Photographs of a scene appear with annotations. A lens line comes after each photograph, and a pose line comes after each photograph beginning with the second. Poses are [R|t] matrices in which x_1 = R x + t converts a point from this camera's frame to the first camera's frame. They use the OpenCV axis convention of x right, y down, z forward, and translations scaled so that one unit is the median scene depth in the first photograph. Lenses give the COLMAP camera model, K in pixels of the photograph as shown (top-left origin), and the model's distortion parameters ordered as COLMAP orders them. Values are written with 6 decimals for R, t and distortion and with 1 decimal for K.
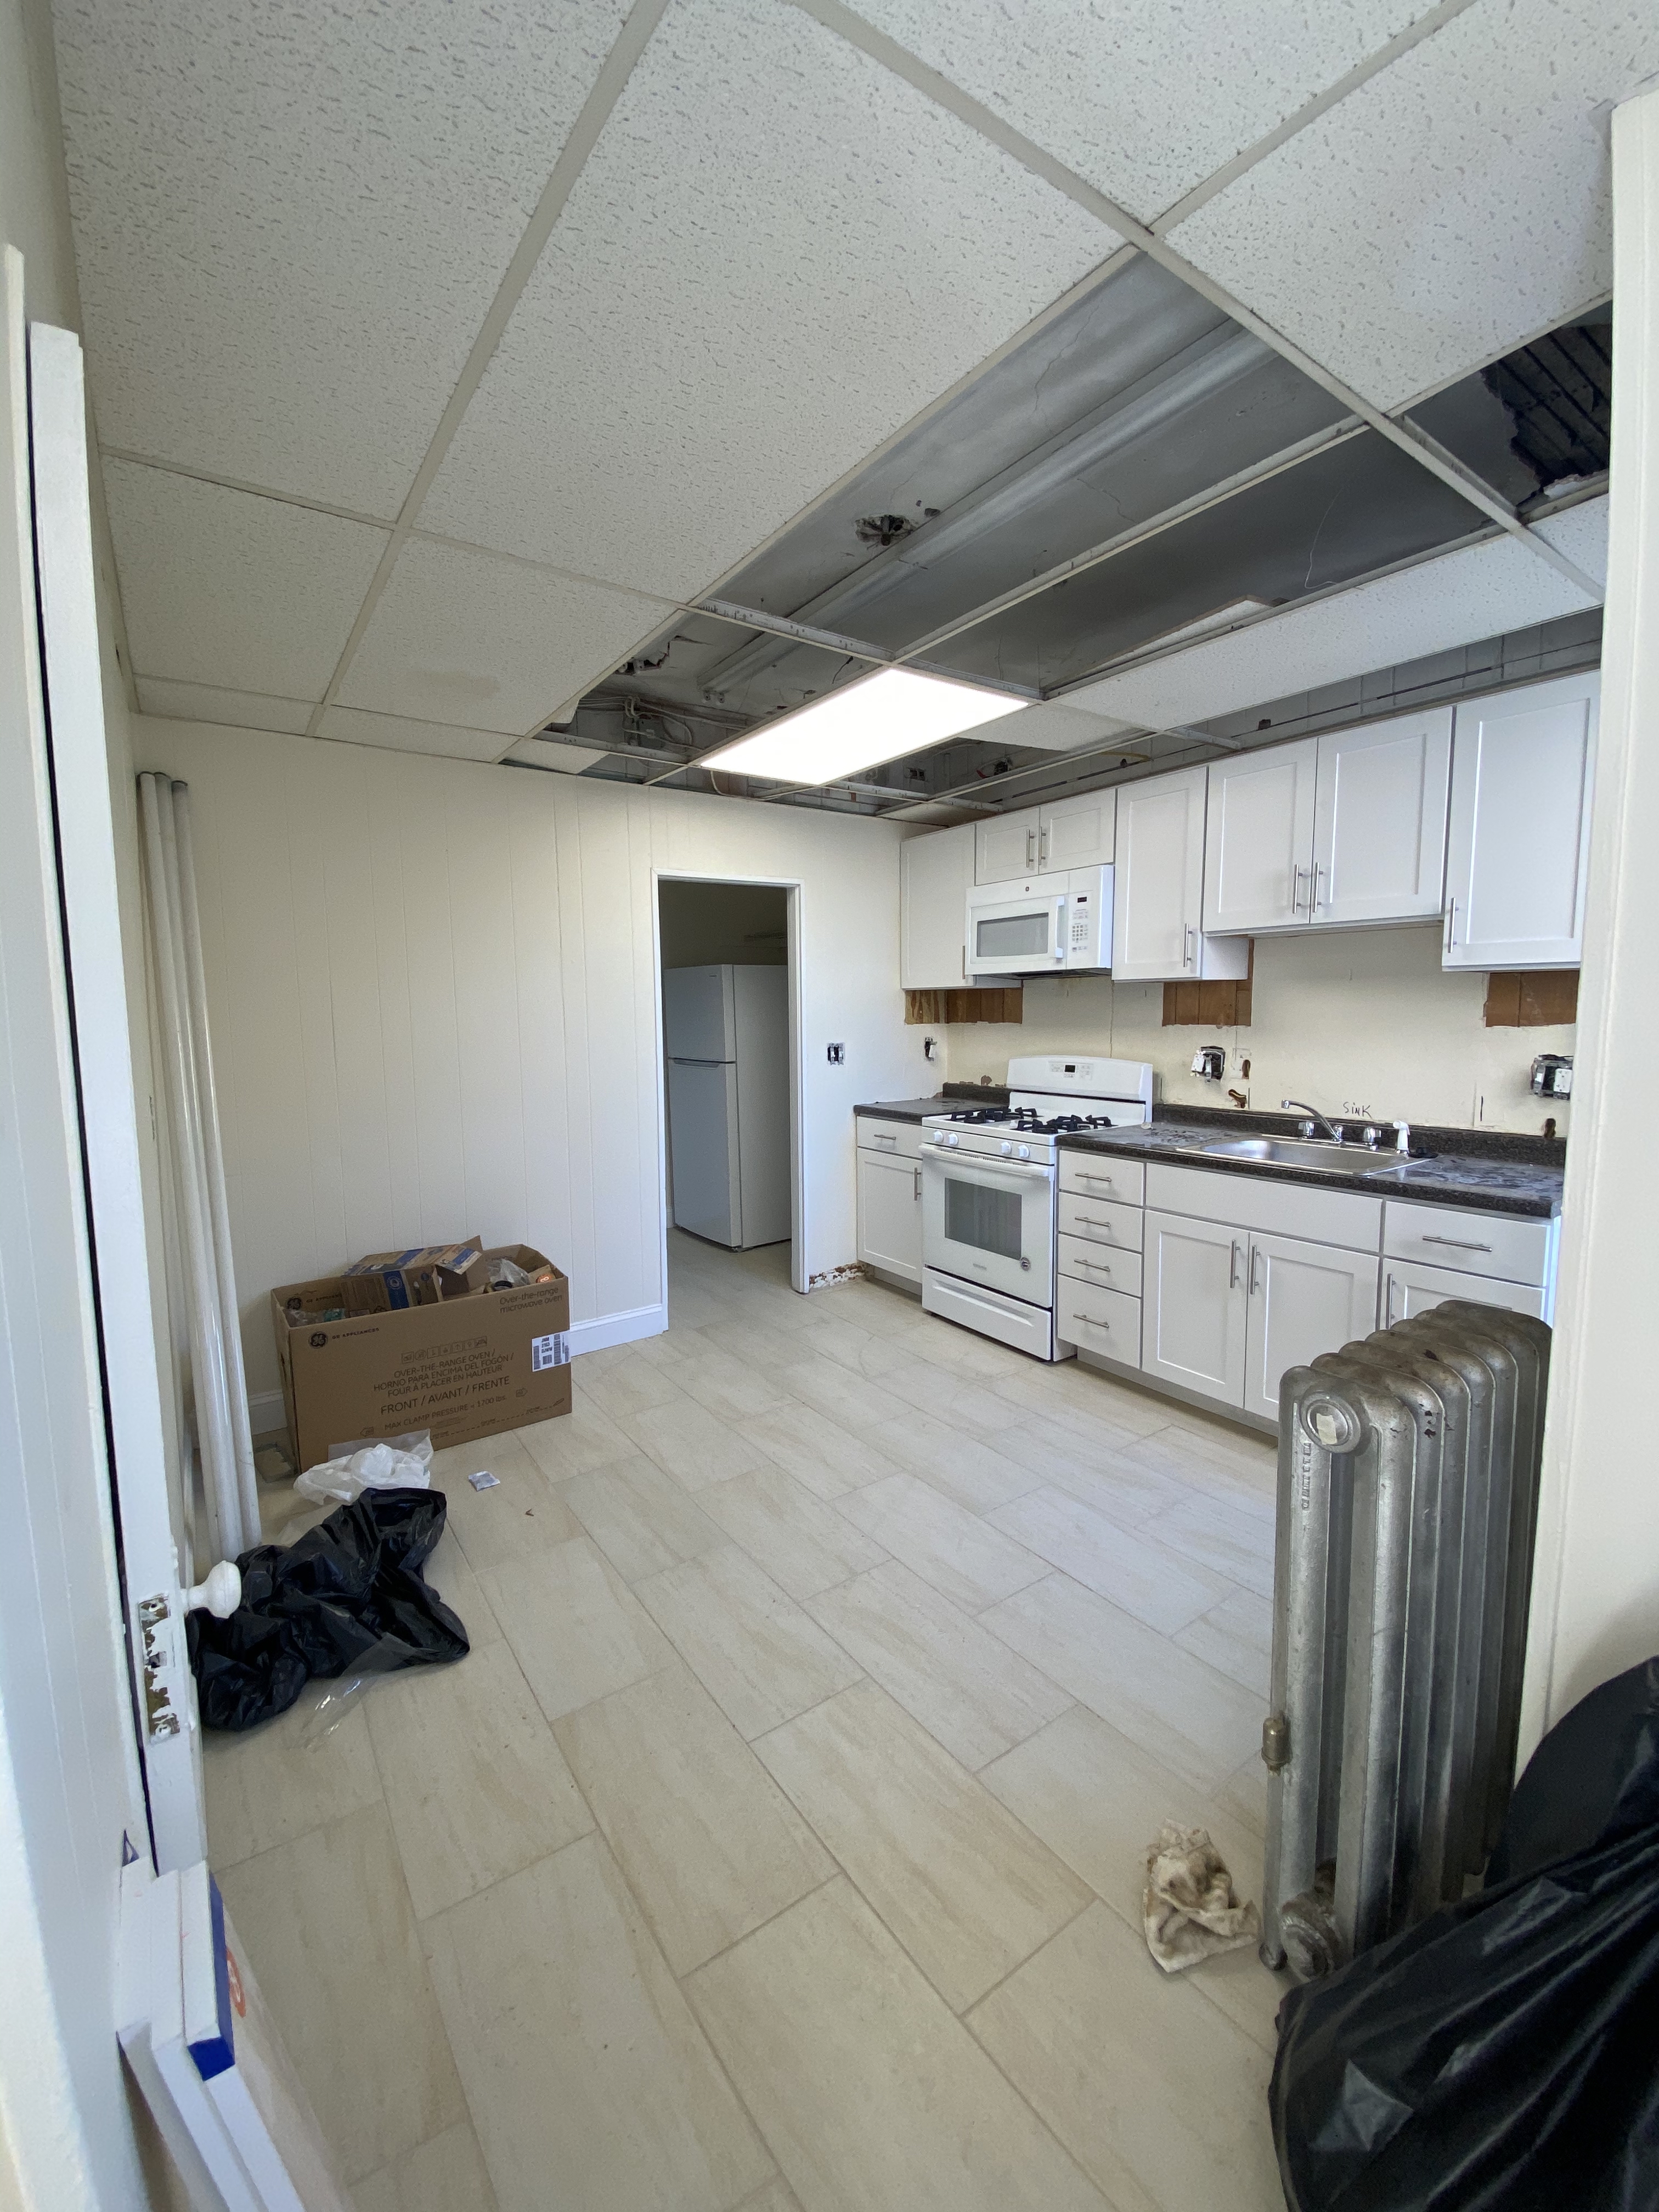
lens RADIAL K [[910.2, 0, 828.9], [0, 910.2, 1103.3], [0, 0, 1]] dist [-0.002653, -0.000160]
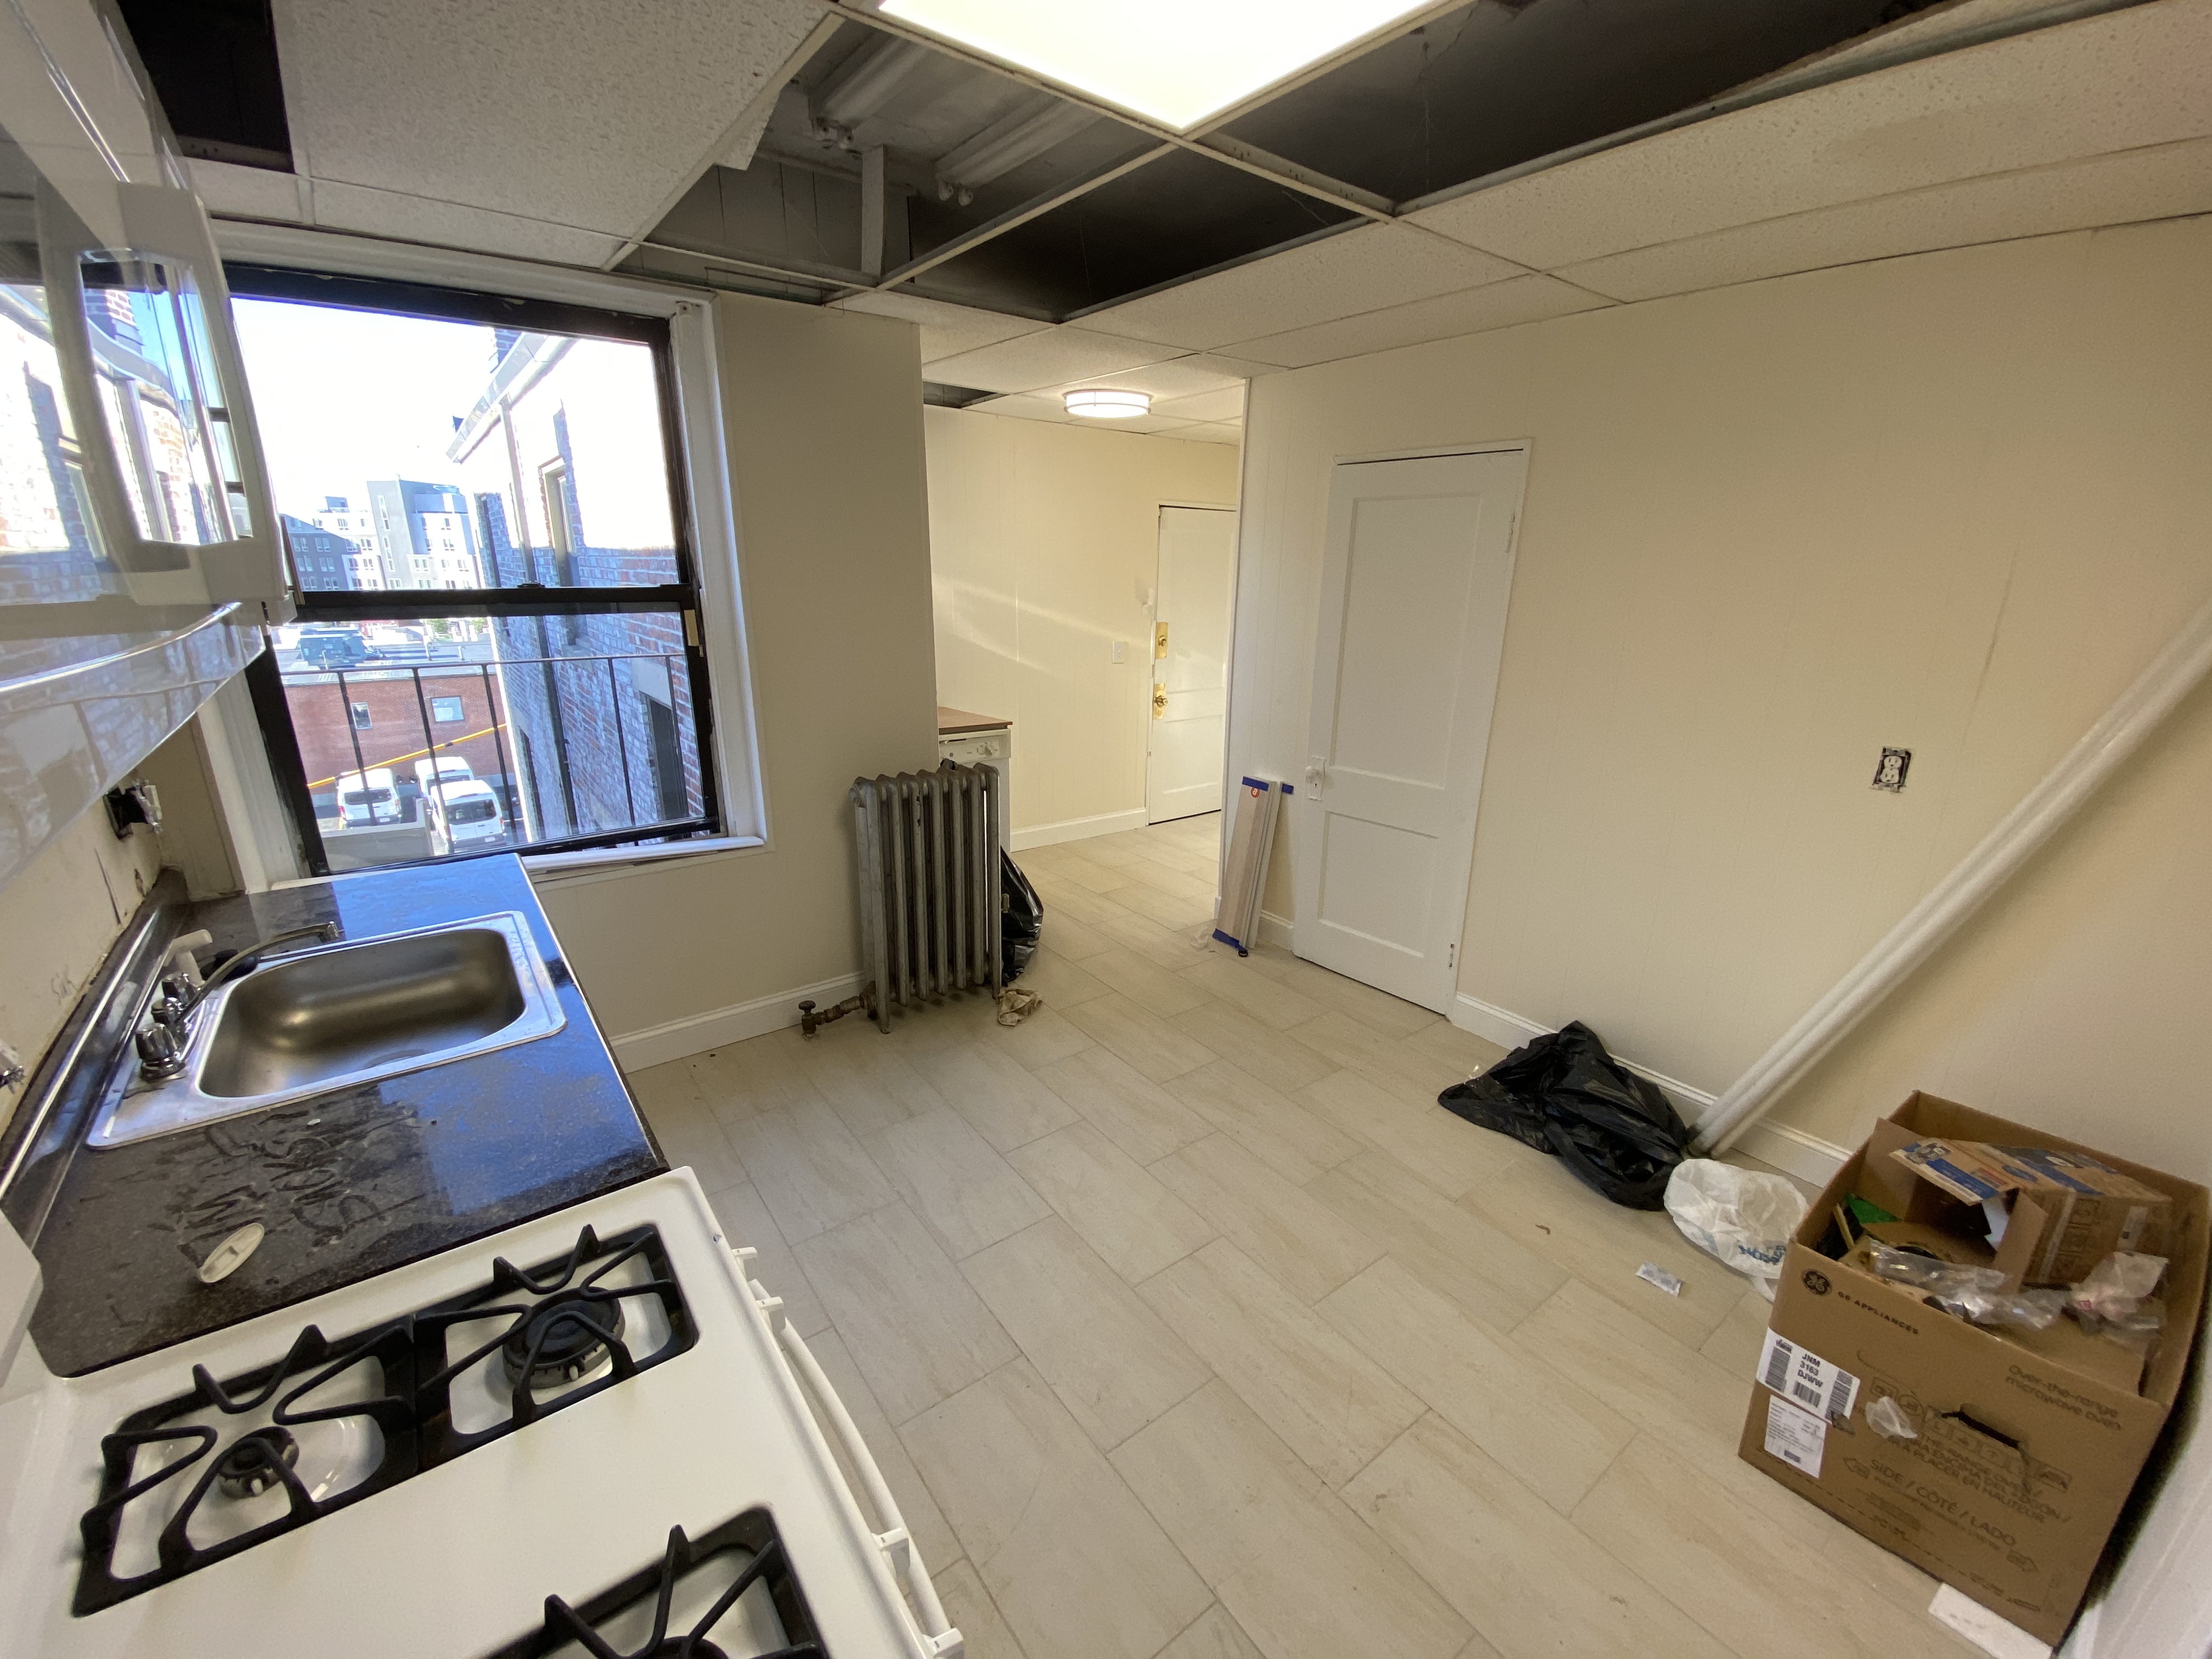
lens RADIAL K [[910.2, 0, 1105.0], [0, 910.2, 829.5], [0, 0, 1]] dist [-0.002653, -0.000160]
pose [[-0.998956, 0.012253, -0.044011, 0.149917], [-0.005699, 0.922418, 0.386152, -0.277802], [0.045328, 0.385999, -0.921385, 1.716737]]
